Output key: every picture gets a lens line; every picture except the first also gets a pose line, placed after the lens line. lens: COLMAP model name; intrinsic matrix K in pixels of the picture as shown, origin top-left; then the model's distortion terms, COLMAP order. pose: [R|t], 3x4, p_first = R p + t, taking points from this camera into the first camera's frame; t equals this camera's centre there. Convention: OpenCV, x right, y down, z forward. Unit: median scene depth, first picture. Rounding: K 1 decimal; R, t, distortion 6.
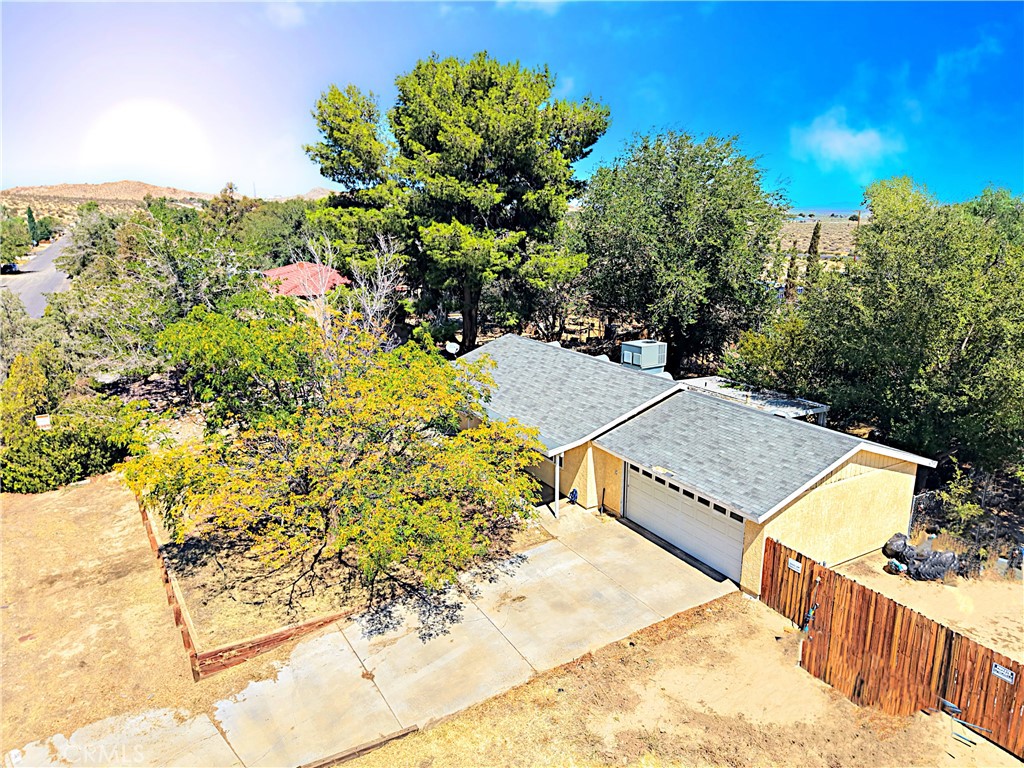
lens RADIAL K [[690.6, 0, 513.2], [0, 690.6, 387.2], [0, 0, 1]] dist [0.029587, -0.024089]
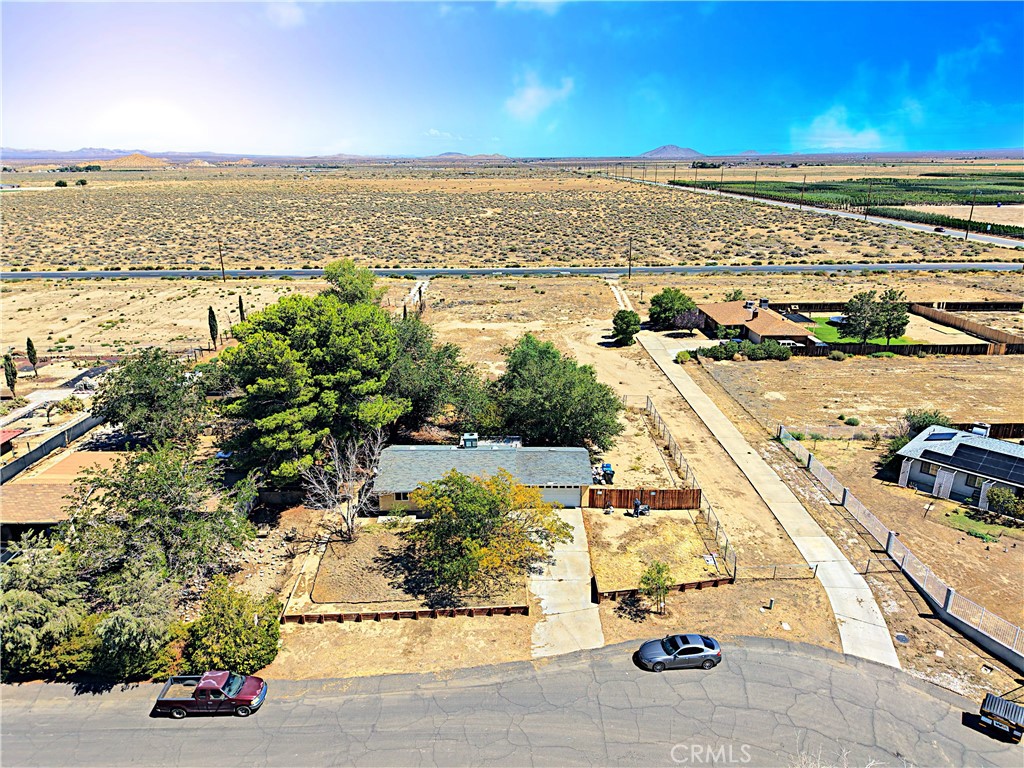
lens RADIAL K [[690.6, 0, 511.8], [0, 690.6, 379.0], [0, 0, 1]] dist [0.029587, -0.024089]
pose [[0.485053, -0.257326, 0.835767, -1.869012], [0.206696, 0.962381, 0.176349, -0.729162], [-0.849706, 0.087211, 0.519994, -0.354272]]
